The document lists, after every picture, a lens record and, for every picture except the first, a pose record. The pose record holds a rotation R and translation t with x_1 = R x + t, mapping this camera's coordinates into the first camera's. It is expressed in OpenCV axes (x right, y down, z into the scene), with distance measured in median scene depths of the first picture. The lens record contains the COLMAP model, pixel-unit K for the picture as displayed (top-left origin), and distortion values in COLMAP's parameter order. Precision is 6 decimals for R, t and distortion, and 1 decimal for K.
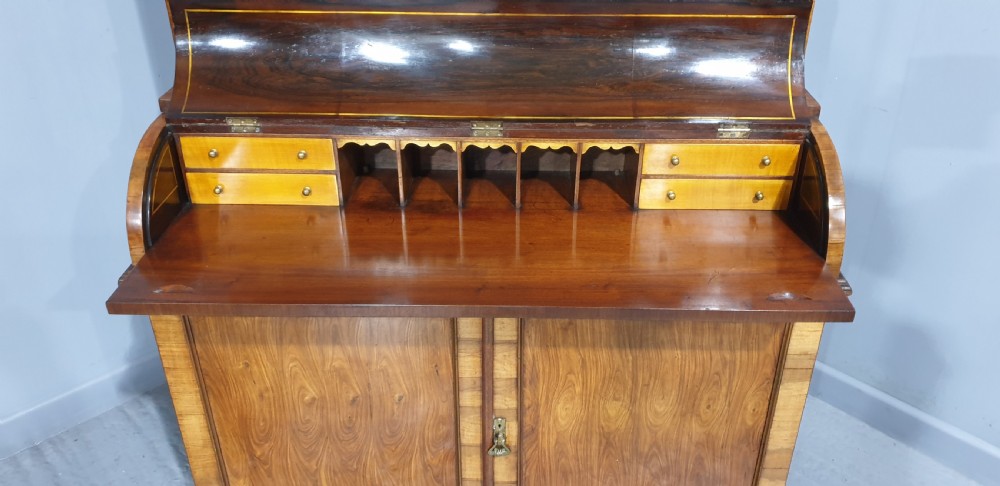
lens RADIAL K [[737.3, 0, 513.9], [0, 737.3, 218.7], [0, 0, 1]] dist [0.078437, -0.108679]
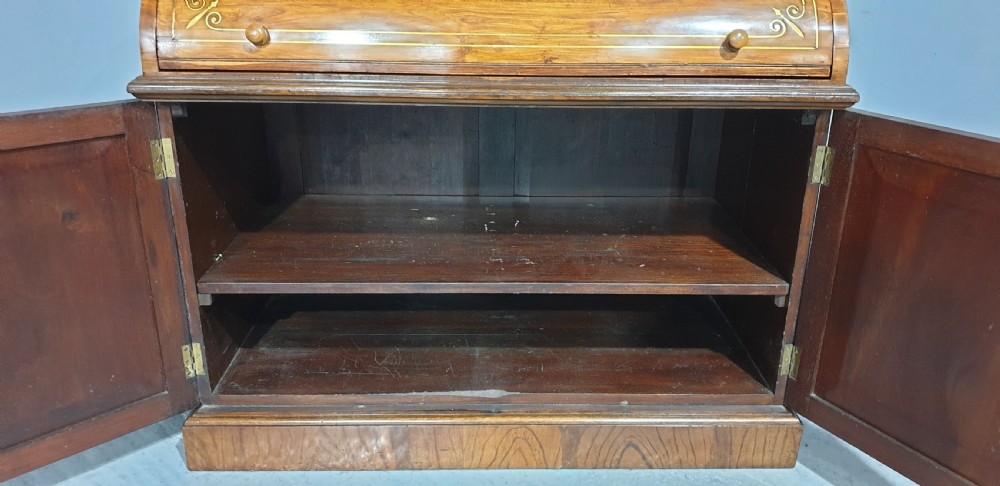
lens RADIAL K [[737.3, 0, 514.9], [0, 737.3, 248.5], [0, 0, 1]] dist [0.078437, -0.108679]
pose [[0.999287, 0.000593, 0.037760, -0.050178], [0.004151, 0.992094, -0.125430, 0.389157], [-0.037536, 0.125497, 0.991384, 0.027643]]
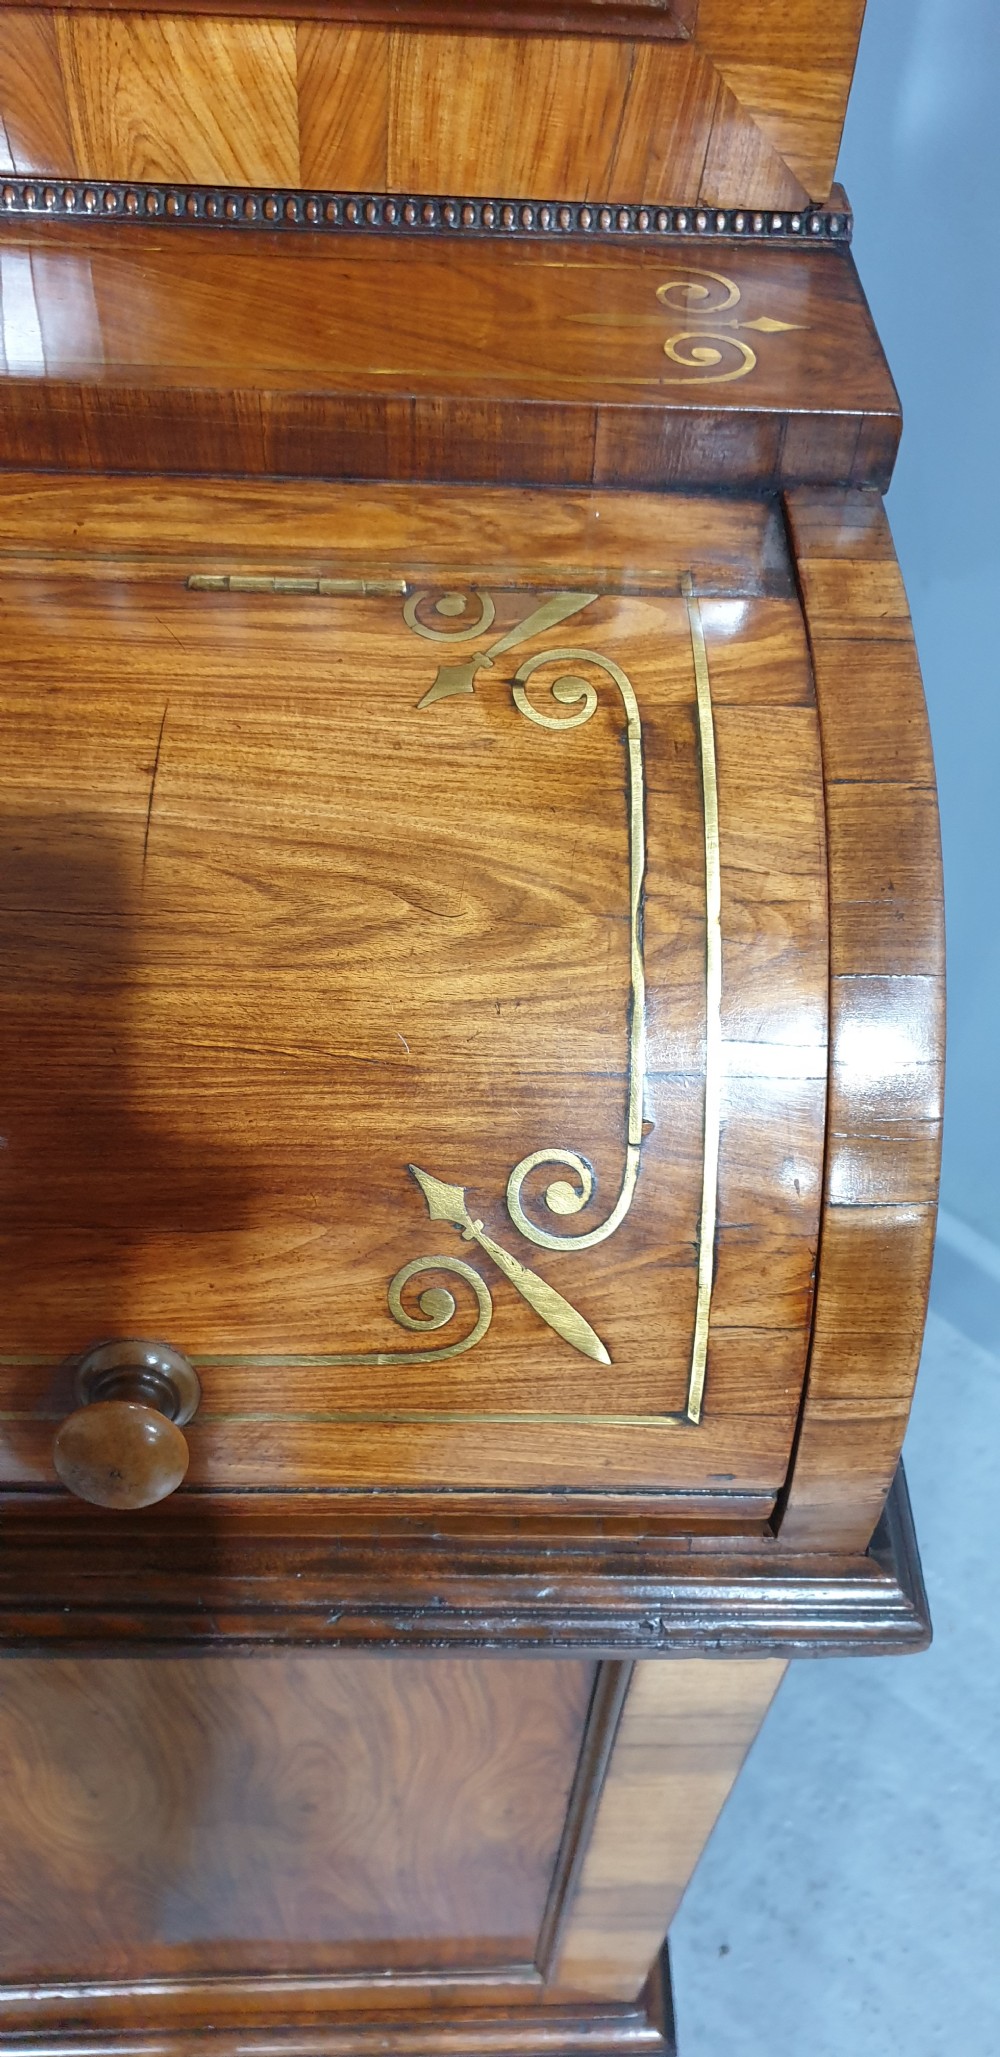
lens RADIAL K [[1516.6, 0, 488.6], [0, 1516.6, 1023.5], [0, 0, 1]] dist [0.078437, -0.108679]
pose [[0.999185, 0.003208, 0.040242, 0.308118], [-0.016033, 0.946385, 0.322644, -0.130437], [-0.037050, -0.323026, 0.945665, 0.654759]]
